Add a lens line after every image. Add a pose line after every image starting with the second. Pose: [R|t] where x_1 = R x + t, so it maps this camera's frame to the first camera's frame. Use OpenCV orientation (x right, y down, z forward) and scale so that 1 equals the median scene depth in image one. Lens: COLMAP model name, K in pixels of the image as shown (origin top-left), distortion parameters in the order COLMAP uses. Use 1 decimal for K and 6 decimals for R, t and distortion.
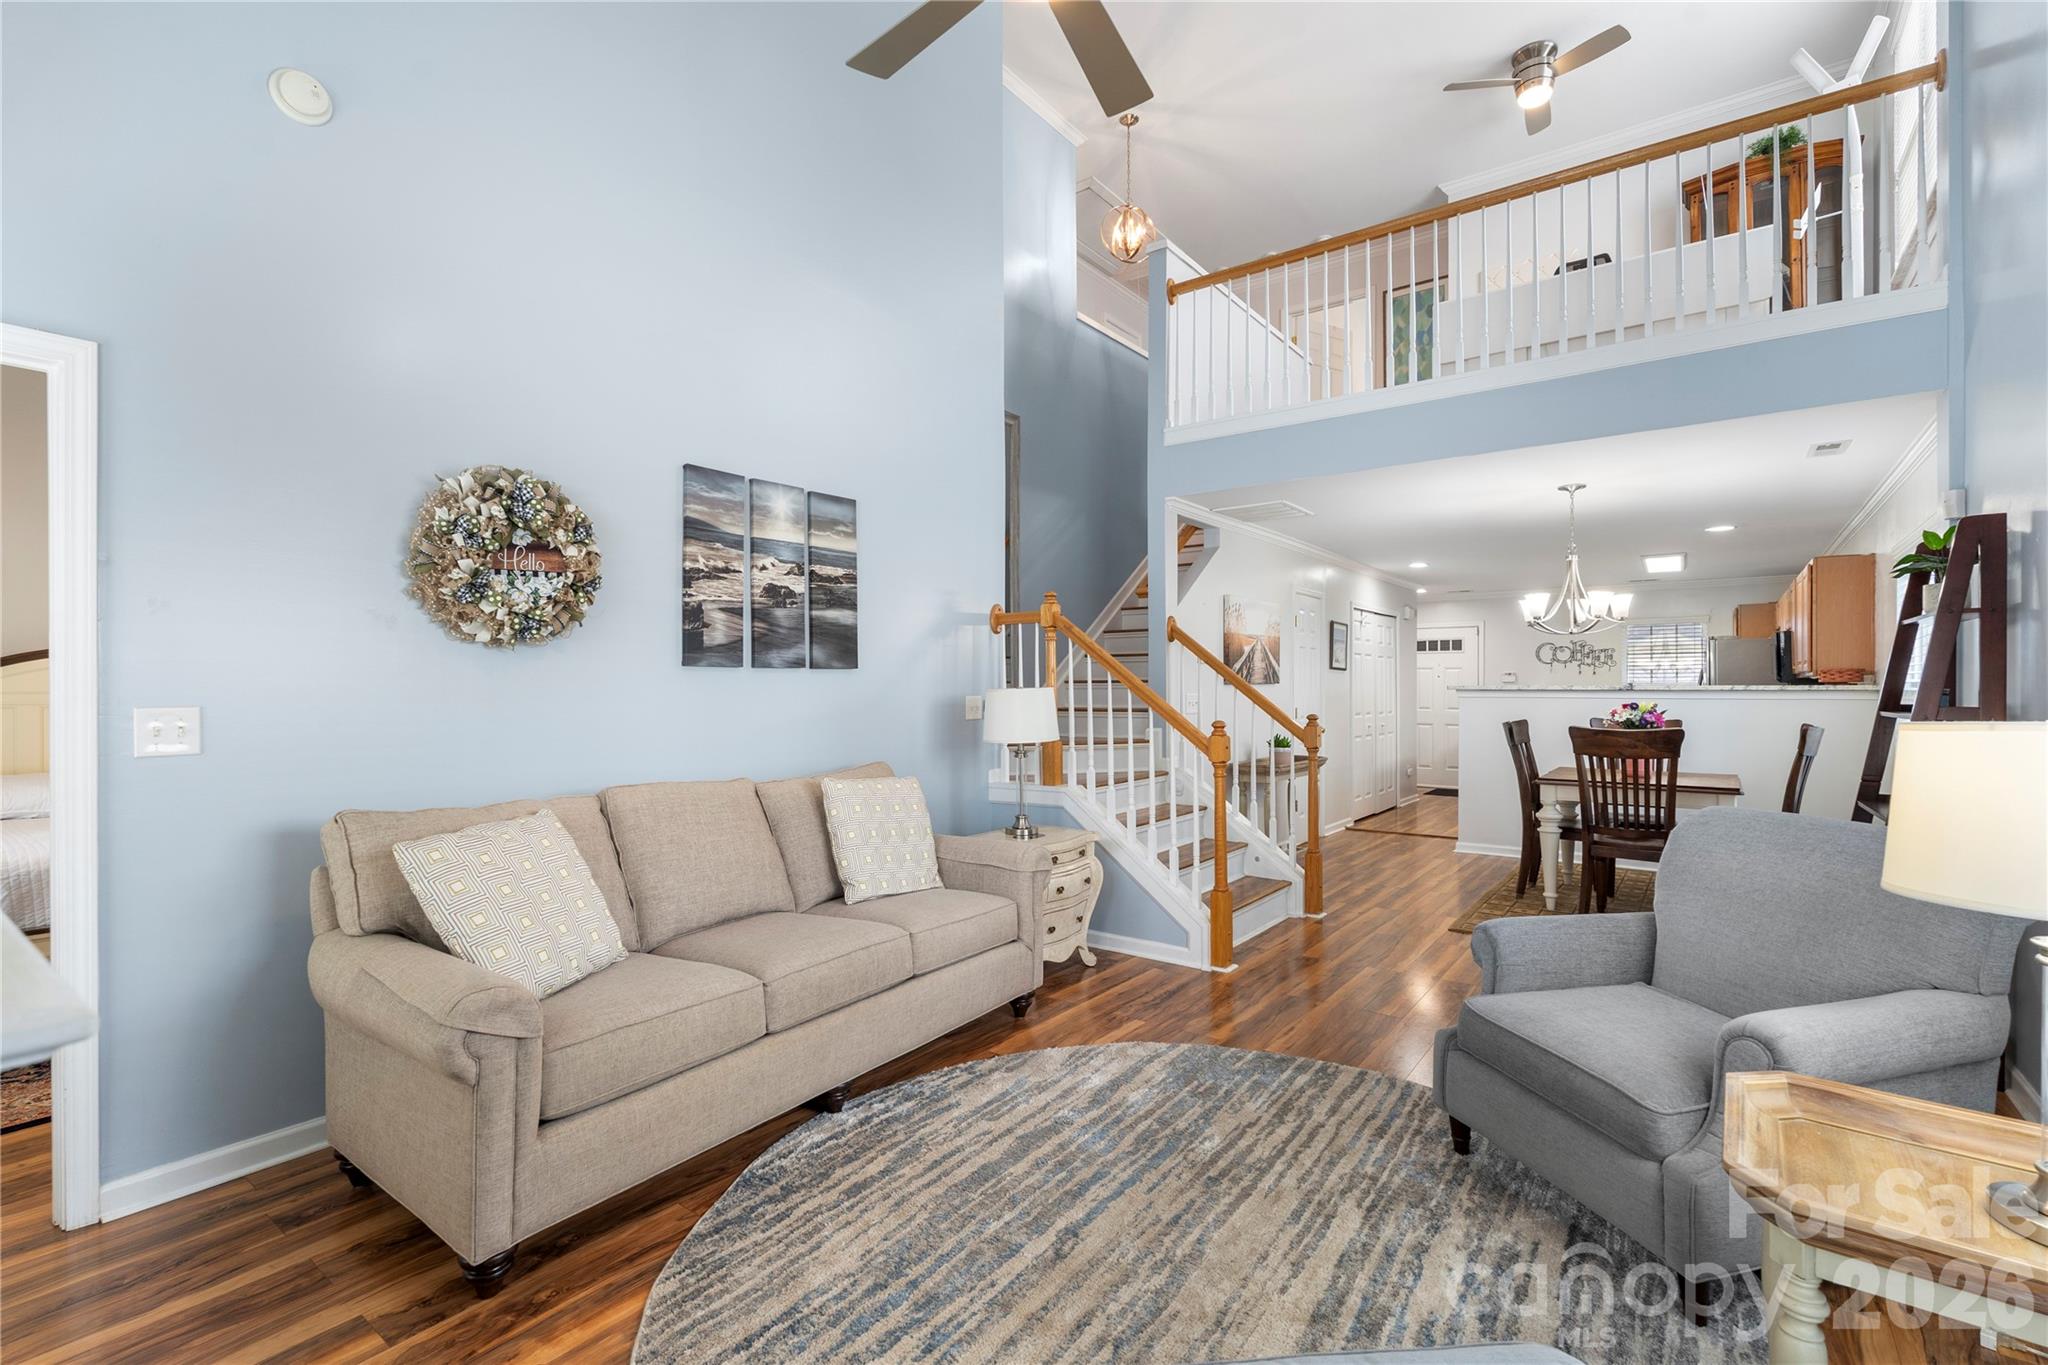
lens RADIAL K [[905.1, 0, 1035.1], [0, 905.1, 691.5], [0, 0, 1]] dist [-0.001090, 0.000102]
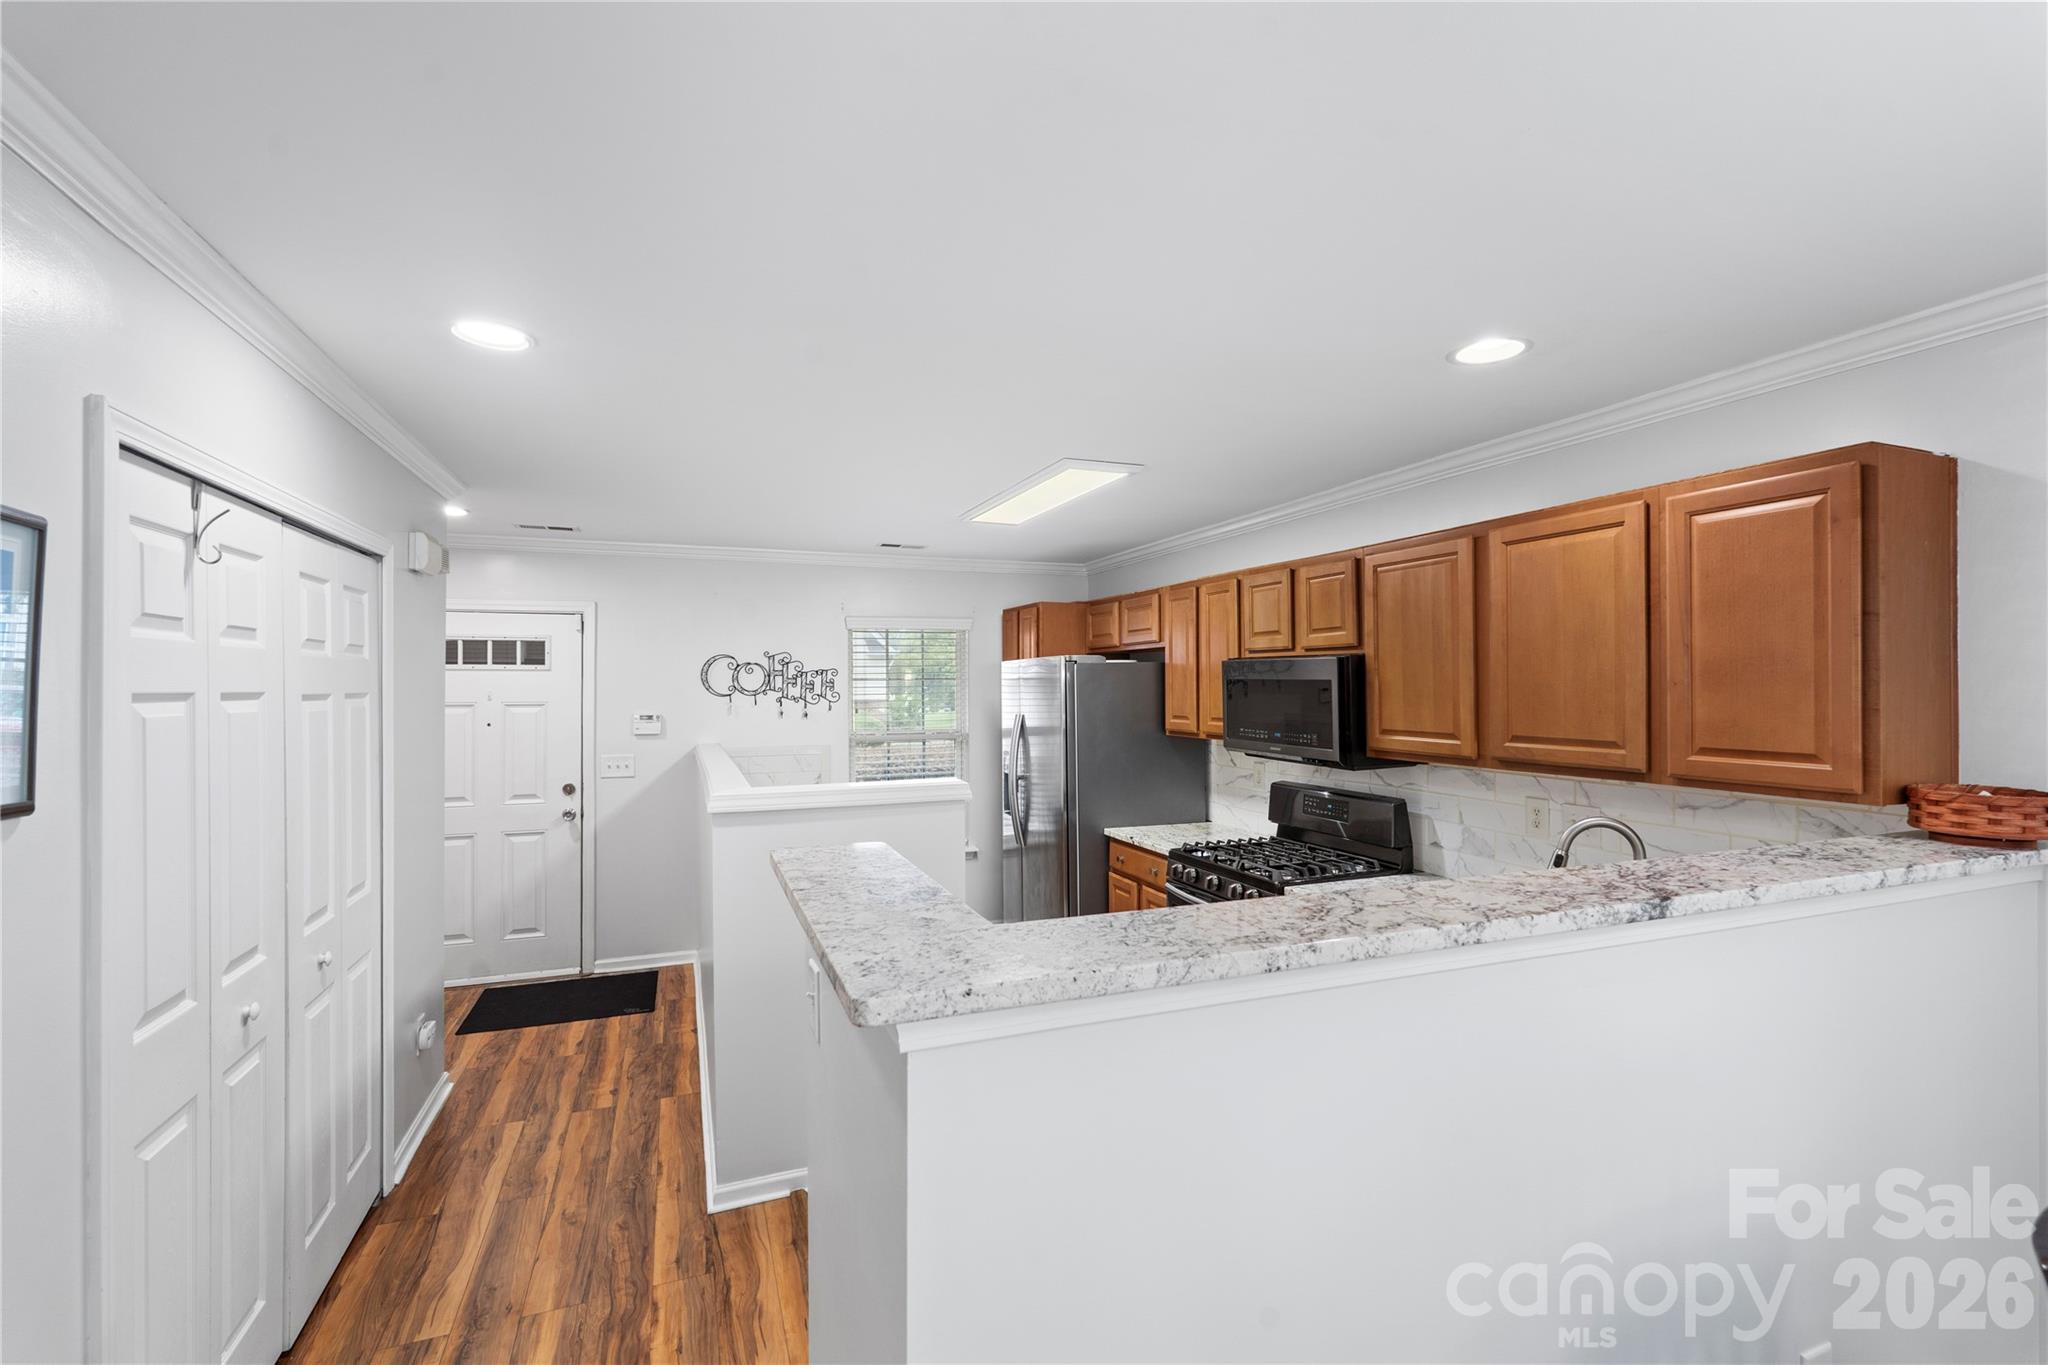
lens RADIAL K [[905.1, 0, 1031.0], [0, 905.1, 677.8], [0, 0, 1]] dist [-0.001090, 0.000102]
pose [[0.529767, 0.001981, 0.848141, 0.356687], [0.008321, 0.999937, -0.007533, -0.054516], [-0.848102, 0.011048, 0.529717, 0.905923]]
